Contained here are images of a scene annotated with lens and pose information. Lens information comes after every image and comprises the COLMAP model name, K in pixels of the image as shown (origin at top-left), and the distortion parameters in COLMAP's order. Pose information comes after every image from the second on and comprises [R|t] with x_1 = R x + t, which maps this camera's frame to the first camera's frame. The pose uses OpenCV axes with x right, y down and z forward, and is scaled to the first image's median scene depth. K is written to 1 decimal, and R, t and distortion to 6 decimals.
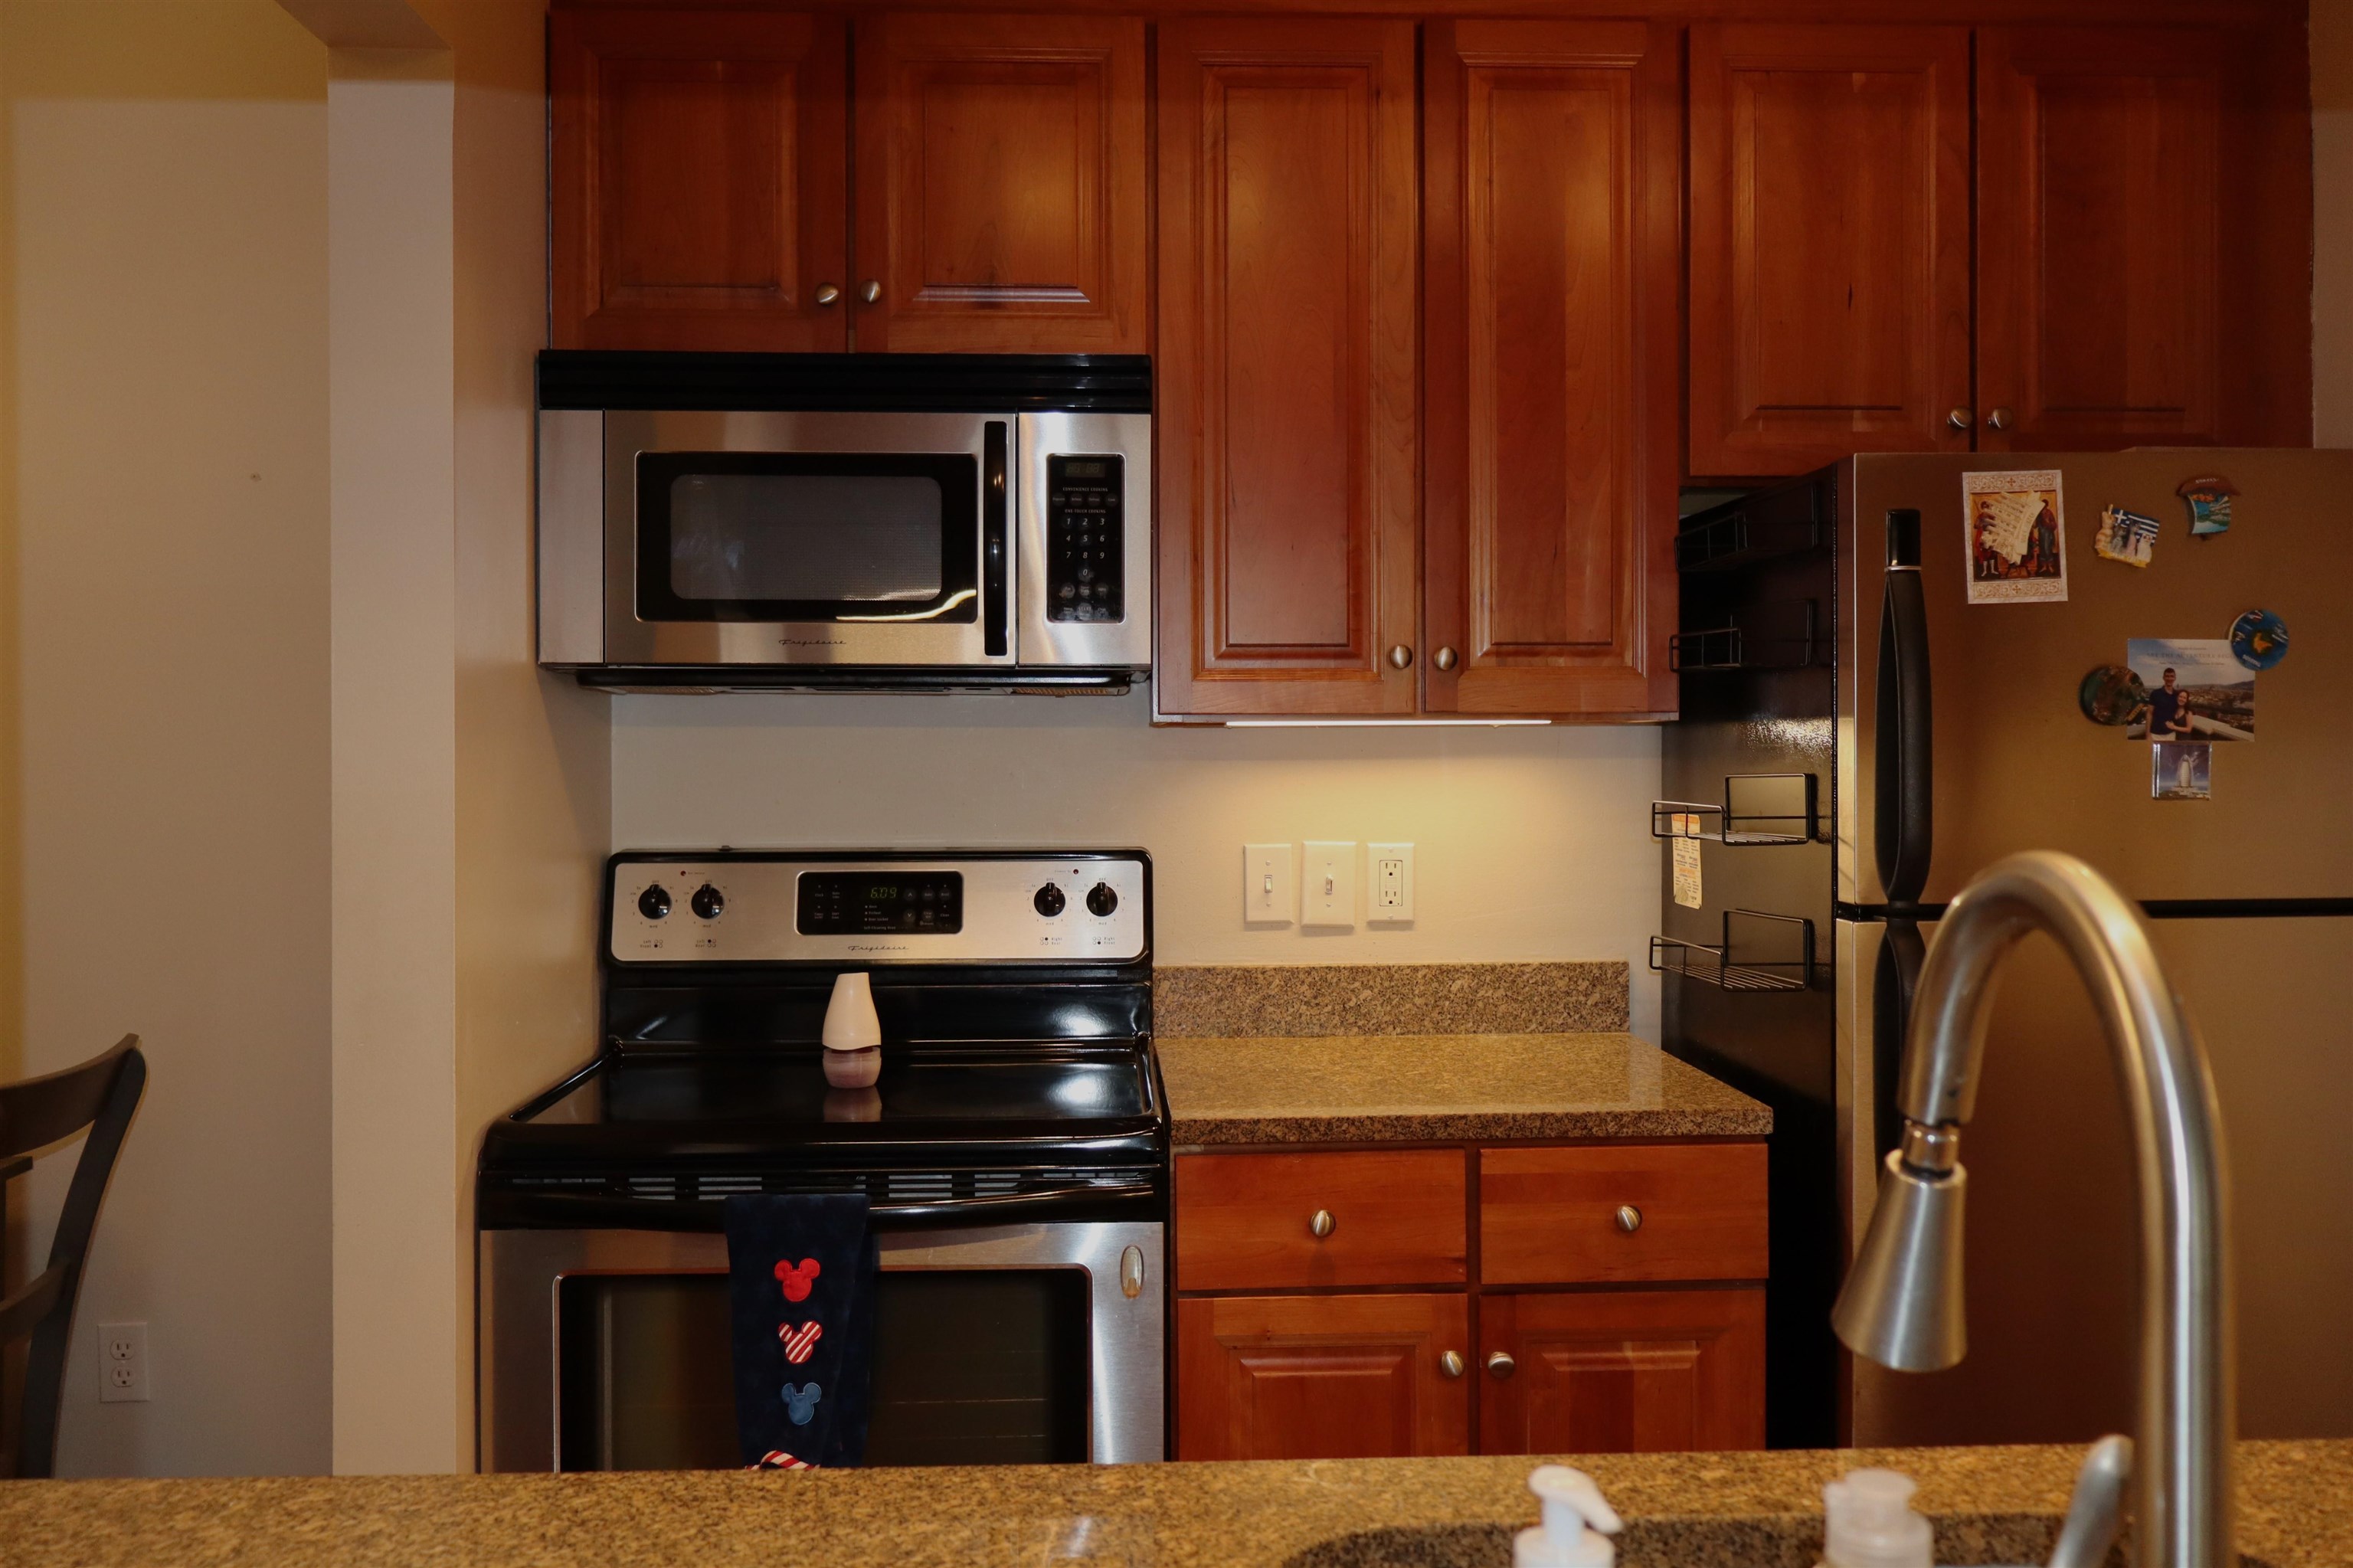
lens RADIAL K [[2016.9, 0, 1176.5], [0, 2016.9, 784.0], [0, 0, 1]] dist [-0.001999, 0.002607]
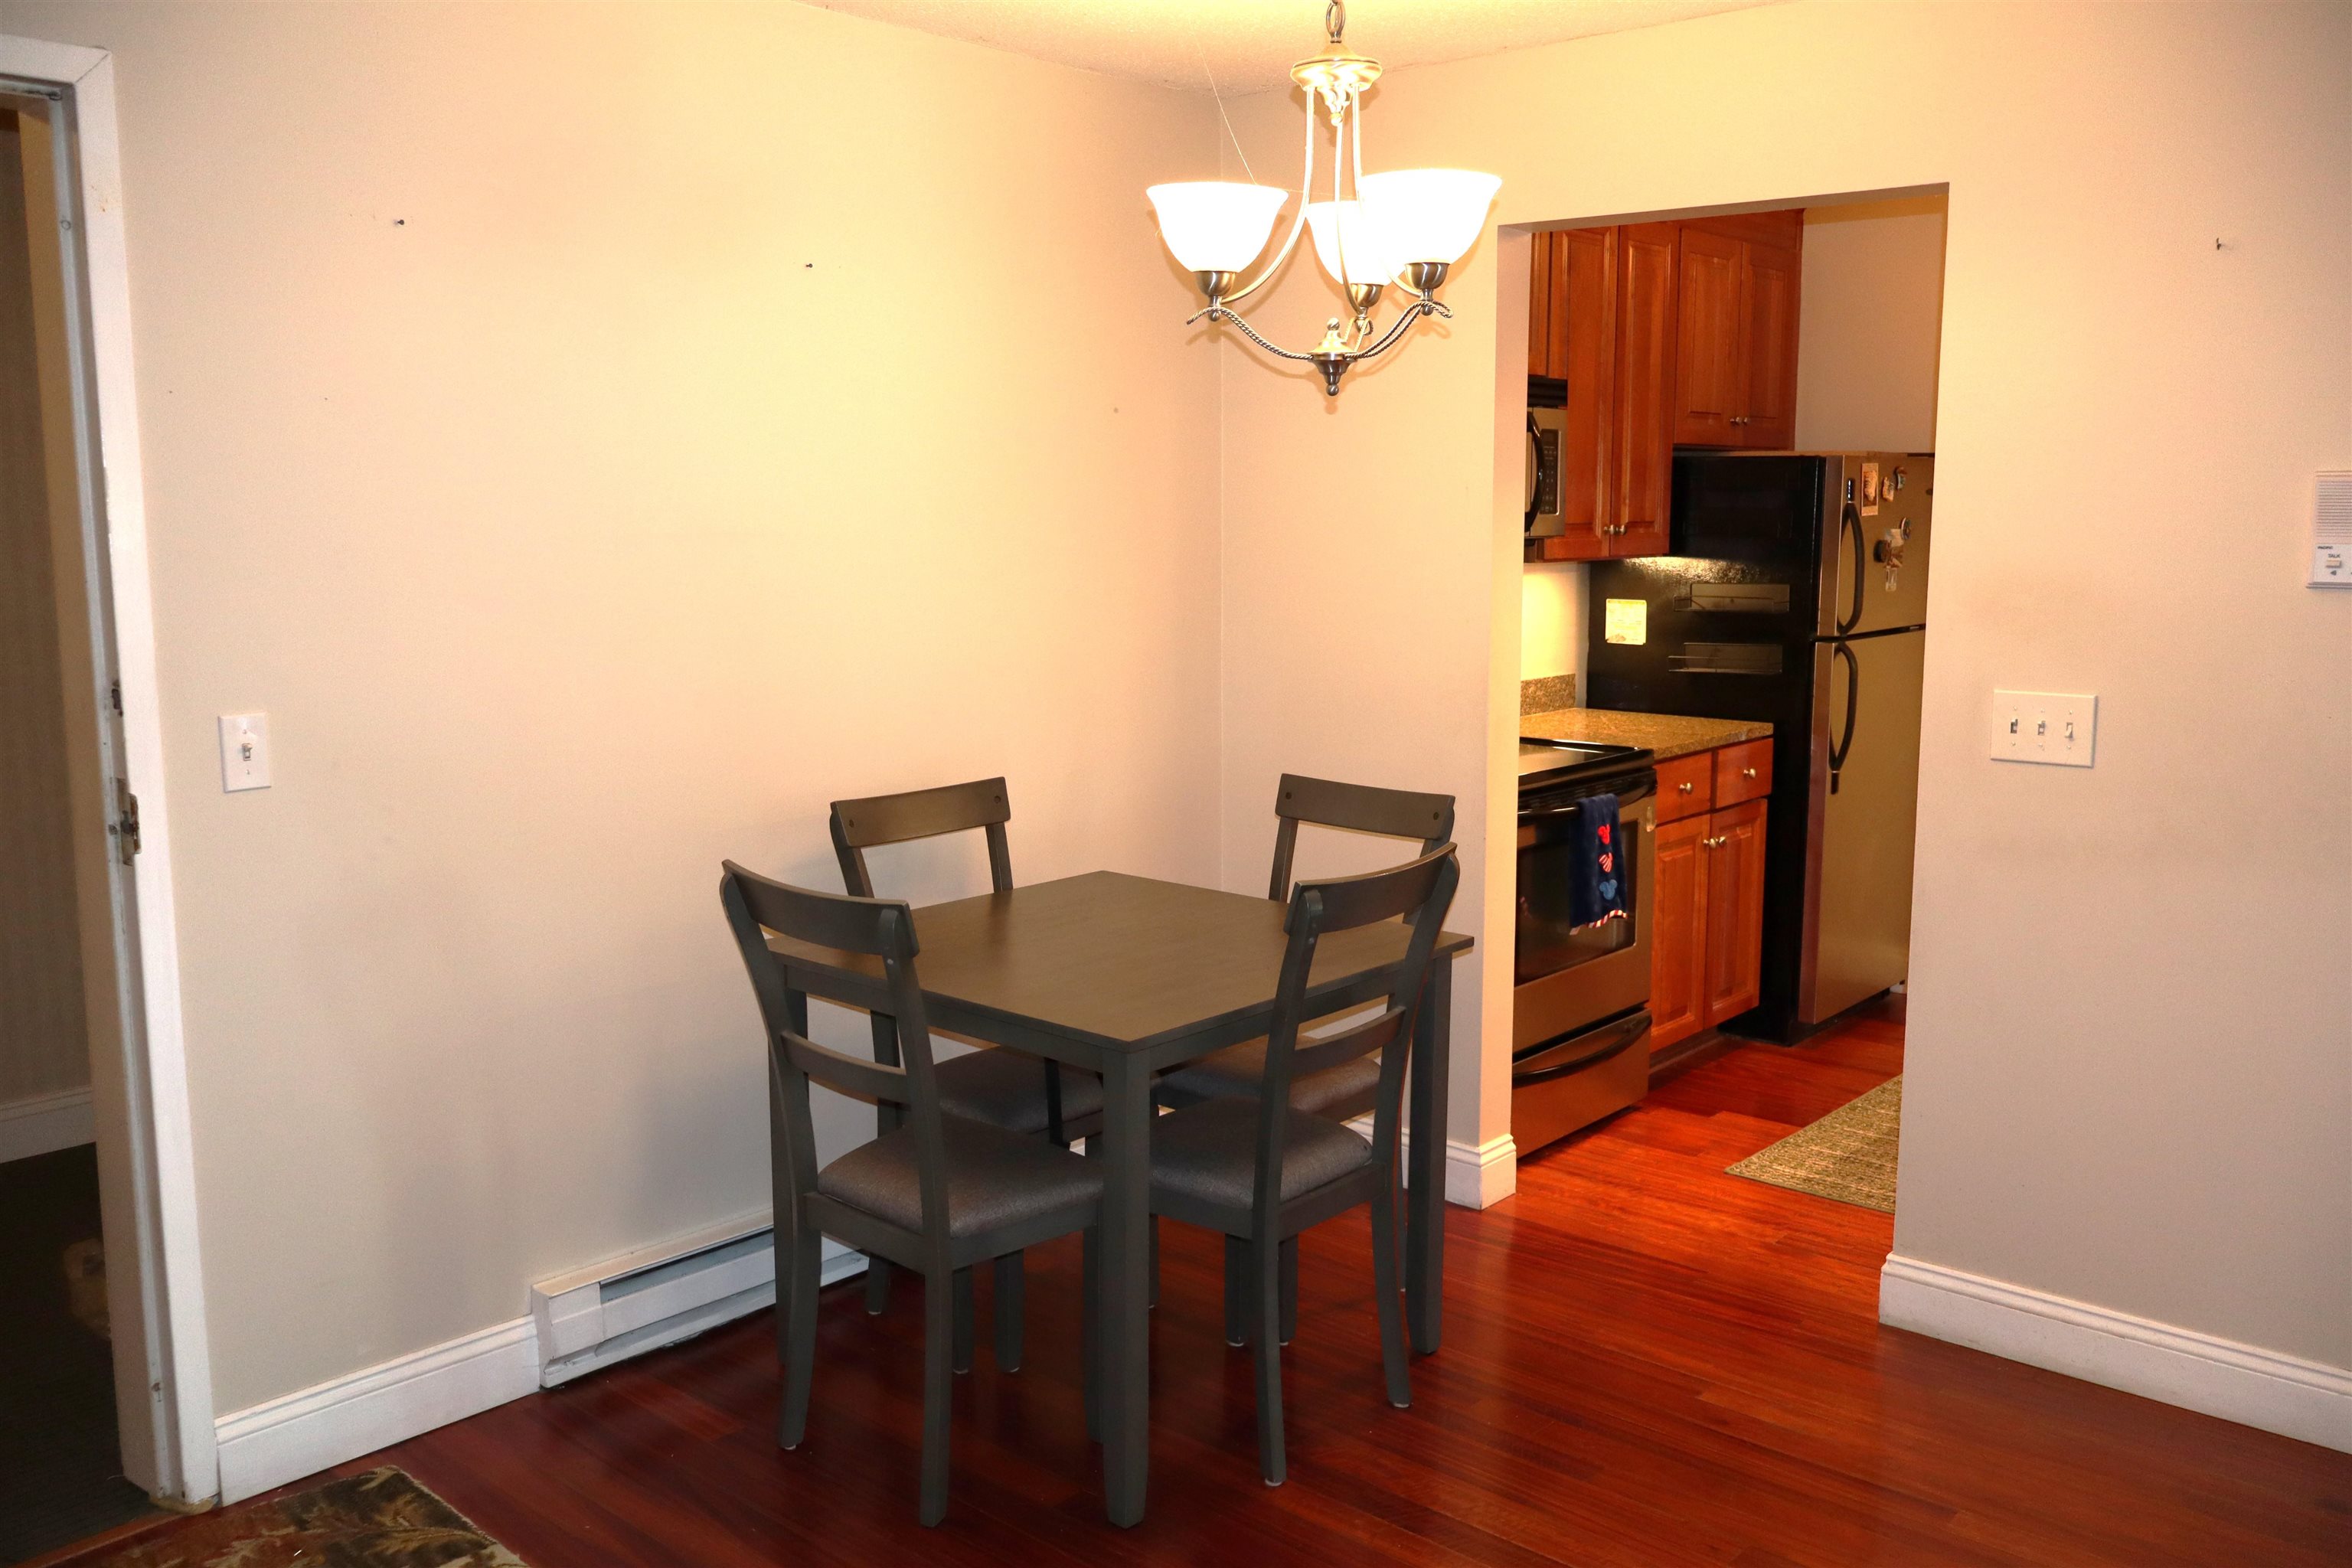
lens RADIAL K [[1954.1, 0, 1176.0], [0, 1954.1, 784.0], [0, 0, 1]] dist [-0.008731, -0.002555]
pose [[0.687506, -0.099484, 0.719332, -1.624529], [0.009526, 0.991722, 0.128051, -0.062483], [-0.726116, -0.081183, 0.682763, -0.065725]]
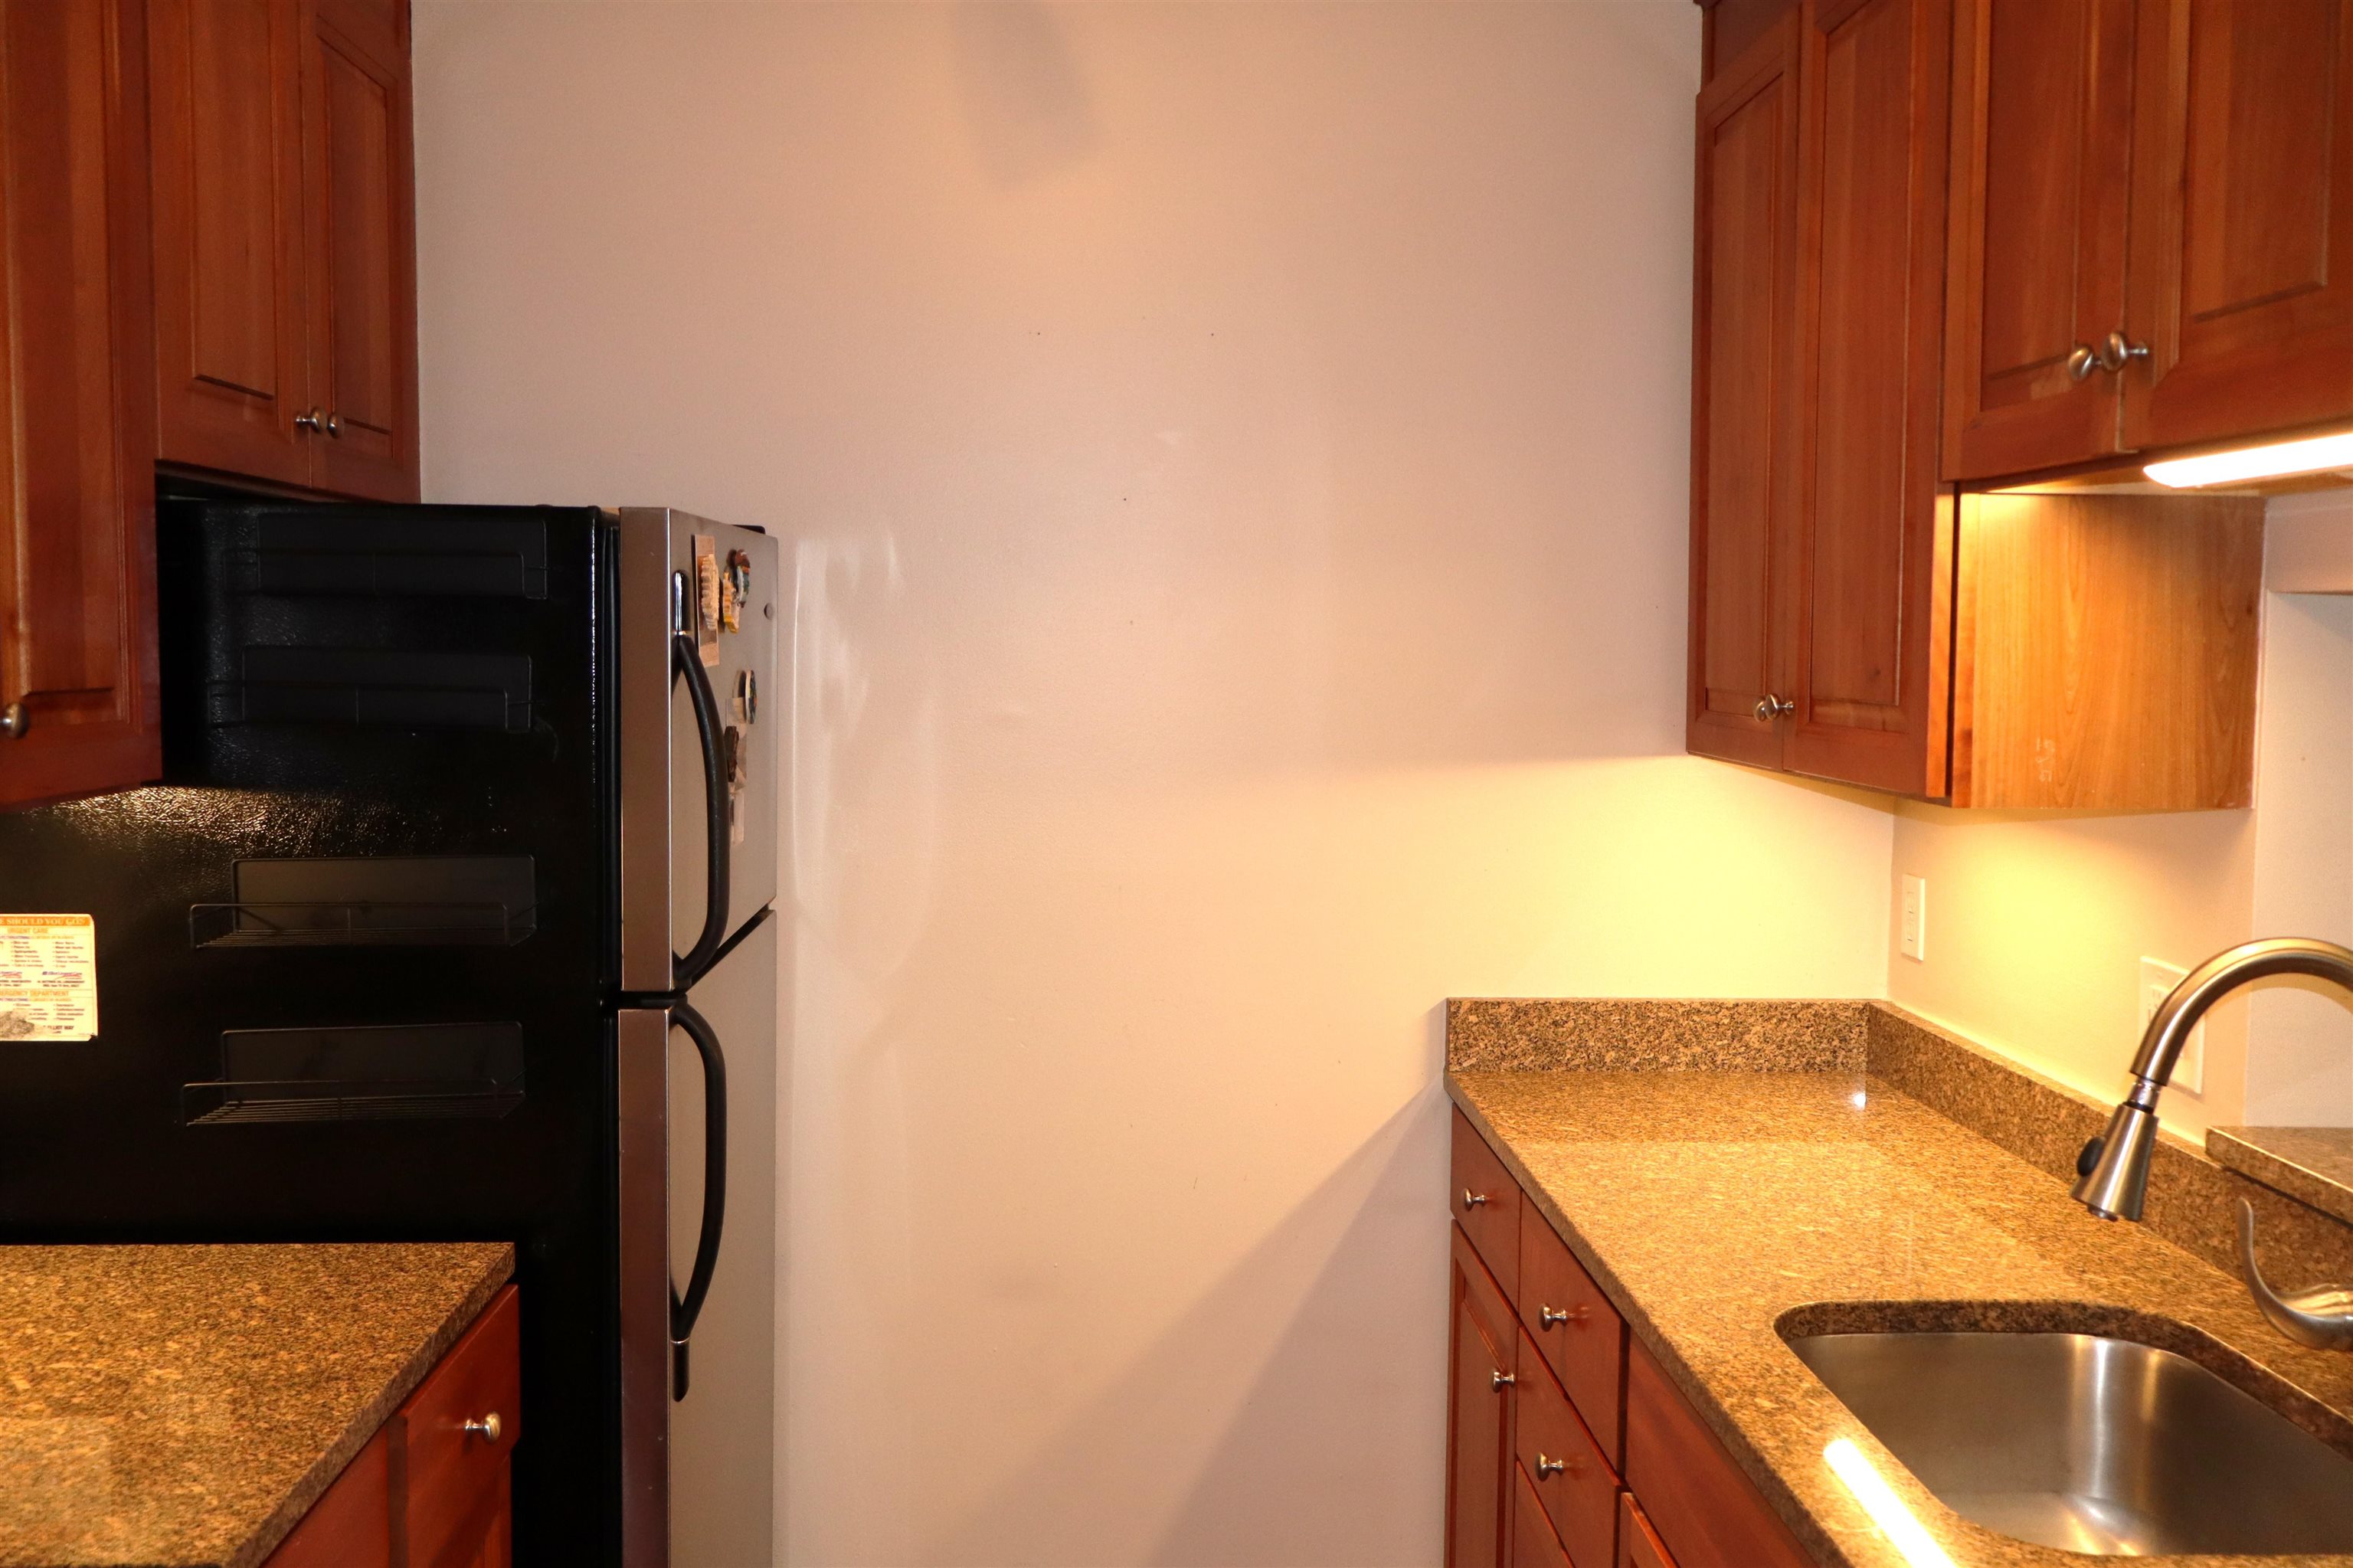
lens RADIAL K [[2016.9, 0, 1176.5], [0, 2016.9, 784.0], [0, 0, 1]] dist [-0.001999, 0.002607]
pose [[-0.009379, -0.067590, 0.997669, -0.482173], [0.006339, 0.997689, 0.067651, -0.079876], [-0.999936, 0.006959, -0.008929, 0.628056]]
